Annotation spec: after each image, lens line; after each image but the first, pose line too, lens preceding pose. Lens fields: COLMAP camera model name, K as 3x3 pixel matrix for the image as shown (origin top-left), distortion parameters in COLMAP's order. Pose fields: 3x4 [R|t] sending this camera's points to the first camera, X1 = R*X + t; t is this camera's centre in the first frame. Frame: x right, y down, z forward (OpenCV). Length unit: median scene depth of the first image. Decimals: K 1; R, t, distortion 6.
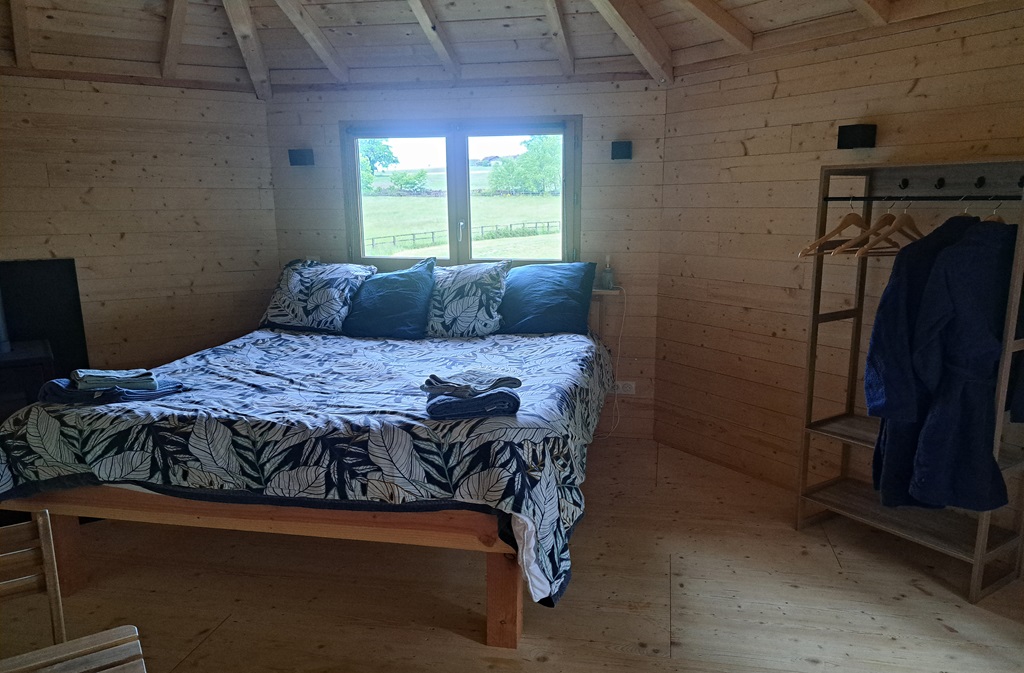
lens RADIAL K [[759.2, 0, 512.0], [0, 759.2, 336.5], [0, 0, 1]] dist [0.080915, -0.089123]
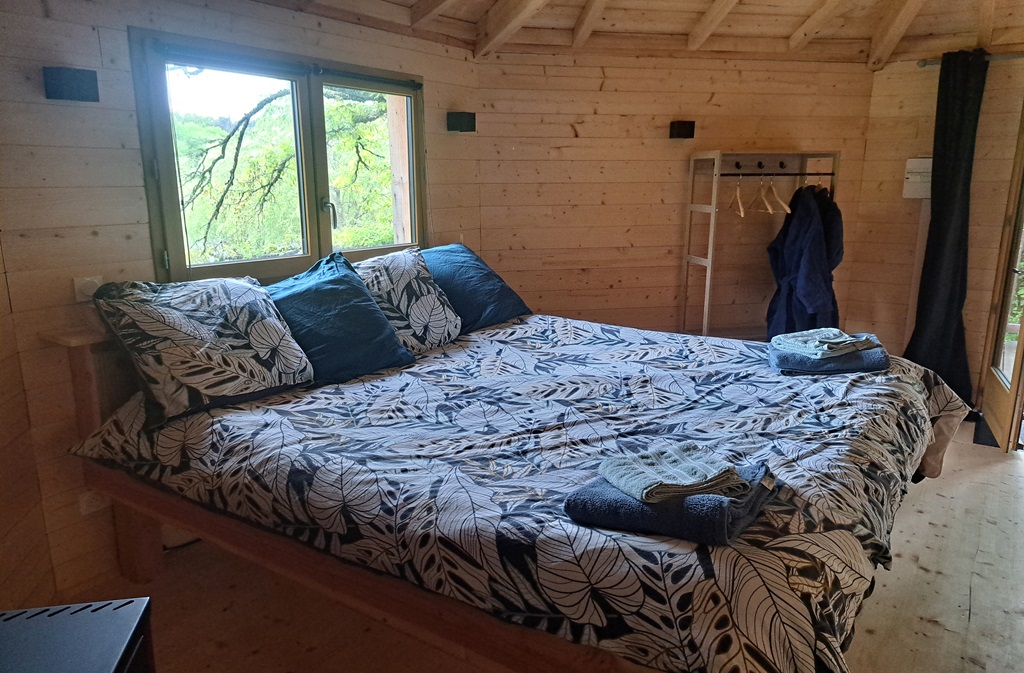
lens RADIAL K [[759.2, 0, 512.0], [0, 759.2, 336.5], [0, 0, 1]] dist [0.080915, -0.089123]
pose [[0.352913, -0.185632, 0.917057, -0.929403], [0.165127, 0.977094, 0.134238, -0.125809], [-0.920970, 0.104056, 0.375482, 0.764886]]
